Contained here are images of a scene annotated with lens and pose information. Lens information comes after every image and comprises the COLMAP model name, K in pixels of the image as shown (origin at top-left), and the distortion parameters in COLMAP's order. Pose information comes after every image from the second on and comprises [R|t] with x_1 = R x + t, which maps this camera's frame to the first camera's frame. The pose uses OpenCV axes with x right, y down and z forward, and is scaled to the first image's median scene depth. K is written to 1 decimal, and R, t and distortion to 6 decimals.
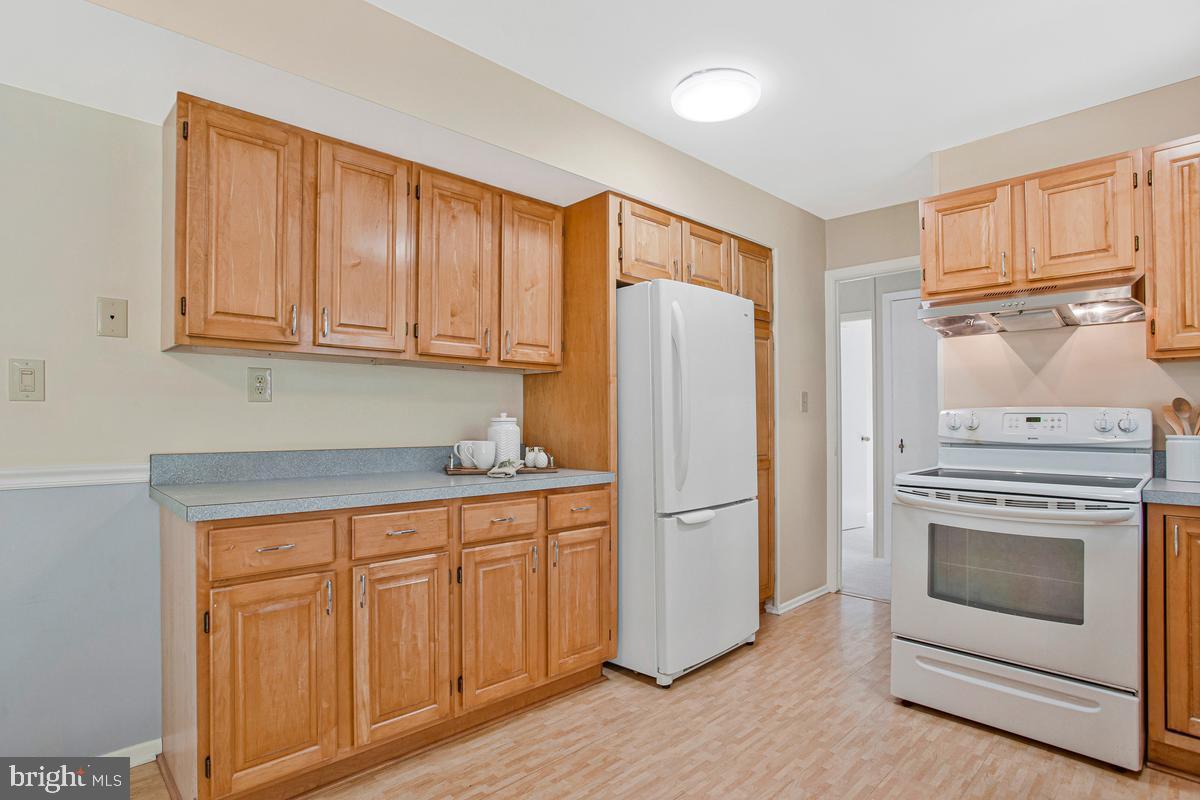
lens RADIAL K [[599.8, 0, 600.0], [0, 599.8, 400.0], [0, 0, 1]] dist [-0.082075, 0.024142]
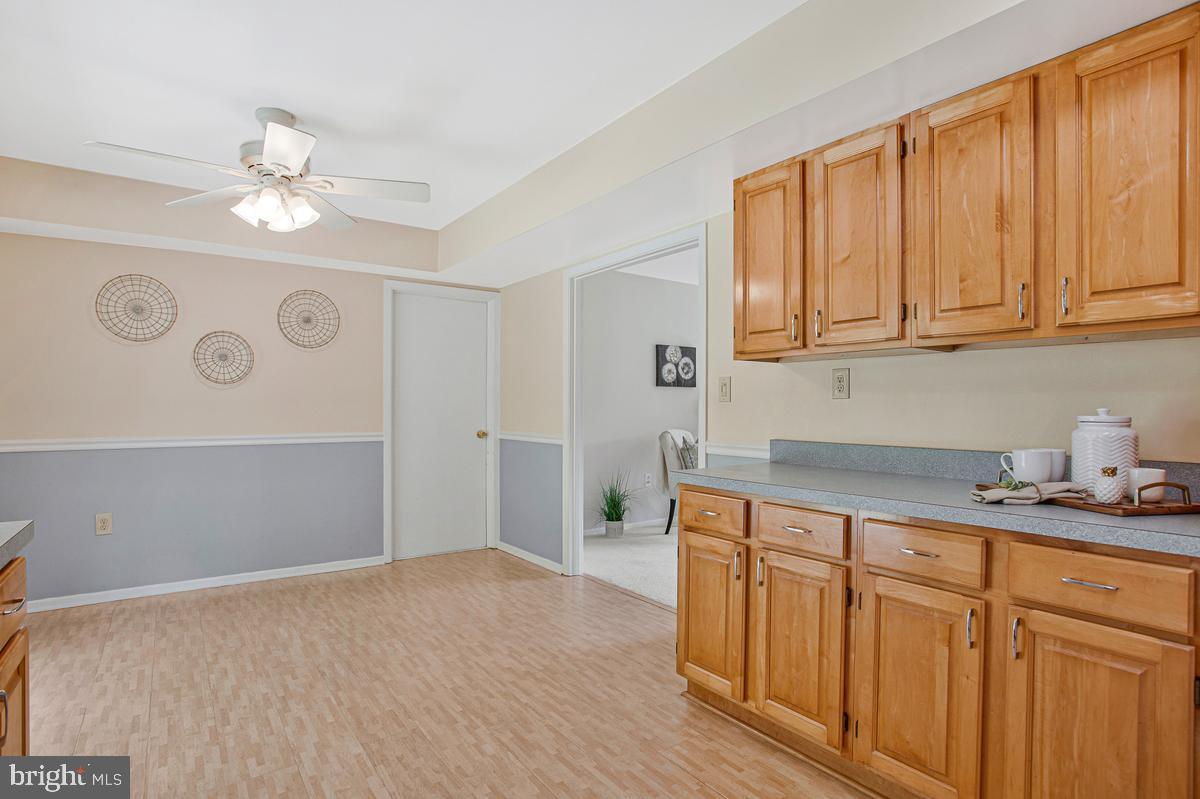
lens RADIAL K [[599.8, 0, 600.0], [0, 599.8, 399.5], [0, 0, 1]] dist [-0.082075, 0.024142]
pose [[-0.135744, -0.014143, -0.990643, 0.617974], [0.023948, 0.999559, -0.017552, 0.013823], [0.990454, -0.026106, -0.135346, 0.720027]]
